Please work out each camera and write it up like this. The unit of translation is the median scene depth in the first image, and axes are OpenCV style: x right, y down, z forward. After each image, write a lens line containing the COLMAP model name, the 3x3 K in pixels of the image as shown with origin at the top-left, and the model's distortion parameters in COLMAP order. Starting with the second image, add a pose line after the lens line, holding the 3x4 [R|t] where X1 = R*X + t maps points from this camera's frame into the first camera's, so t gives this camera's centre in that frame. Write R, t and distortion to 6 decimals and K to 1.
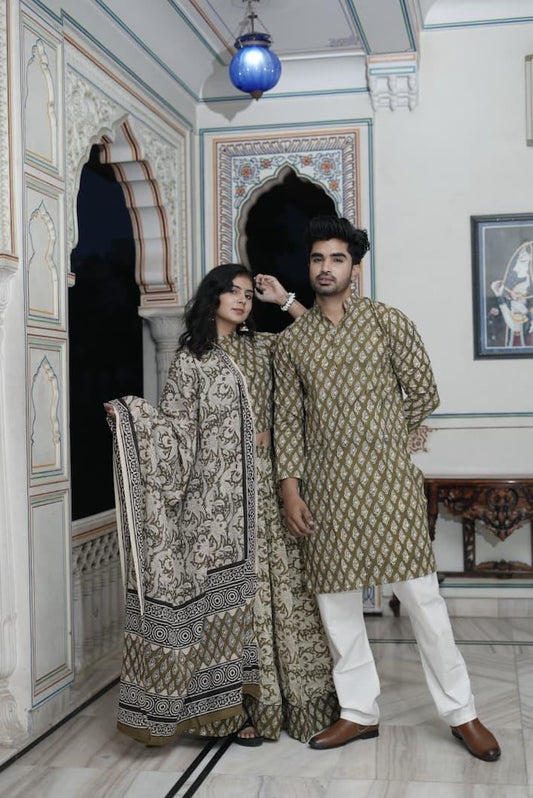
lens RADIAL K [[1173.7, 0, 266.5], [0, 1173.7, 399.0], [0, 0, 1]] dist [-0.006718, -0.018861]
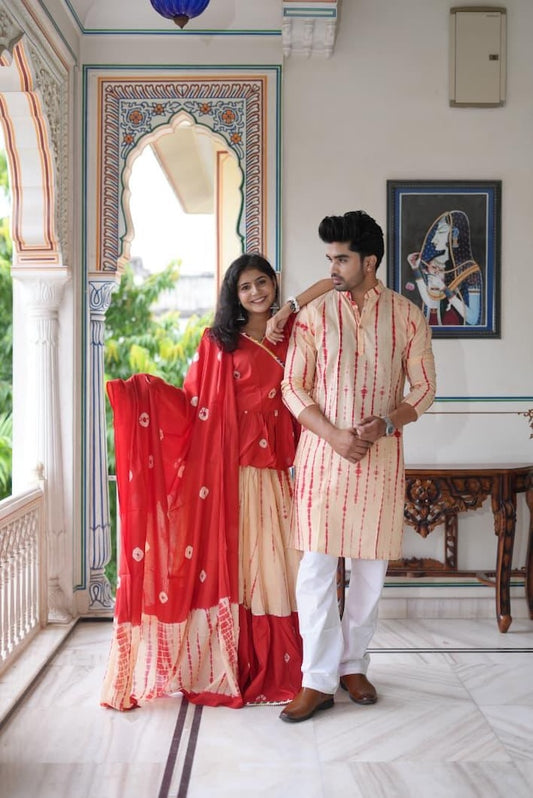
lens RADIAL K [[1173.7, 0, 266.5], [0, 1173.7, 399.0], [0, 0, 1]] dist [-0.006718, -0.018861]
pose [[0.981145, 0.016521, 0.192564, -0.091047], [-0.020225, 0.999646, 0.017285, -0.000231], [-0.192210, -0.020853, 0.981132, 0.121955]]
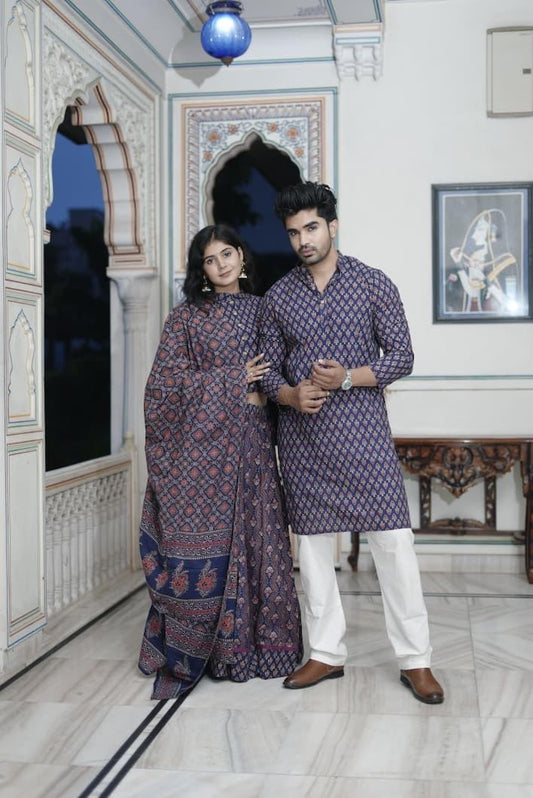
lens RADIAL K [[1173.7, 0, 266.5], [0, 1173.7, 399.0], [0, 0, 1]] dist [-0.006718, -0.018861]
pose [[0.999190, 0.011590, 0.038529, -0.008542], [-0.012475, 0.999662, 0.022811, 0.010838], [-0.038251, -0.023273, 0.998997, -0.028584]]
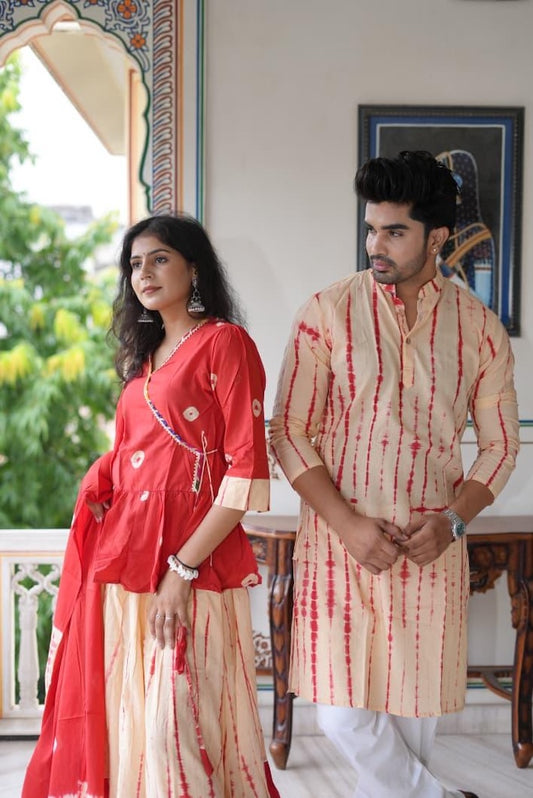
lens RADIAL K [[1197.2, 0, 266.5], [0, 1197.2, 399.0], [0, 0, 1]] dist [-0.021877, 0.005768]
pose [[0.975270, 0.011648, 0.220708, -0.012559], [-0.025014, 0.998011, 0.057859, -0.035757], [-0.219595, -0.061949, 0.973622, 0.384369]]
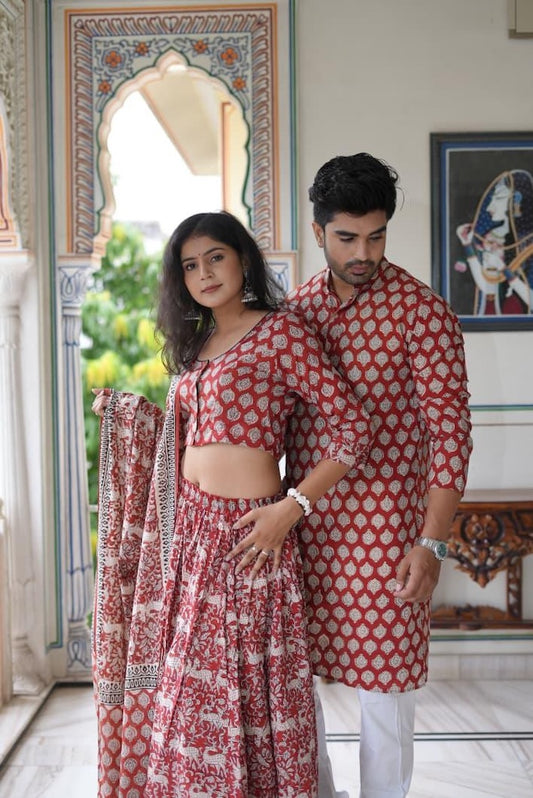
lens RADIAL K [[1194.3, 0, 265.6], [0, 1194.3, 401.7], [0, 0, 1]] dist [-0.023520, 0.017302]
pose [[0.985746, -0.003105, 0.168211, -0.050272], [-0.005822, 0.998601, 0.052549, -0.029154], [-0.168139, -0.052779, 0.984349, 0.288100]]
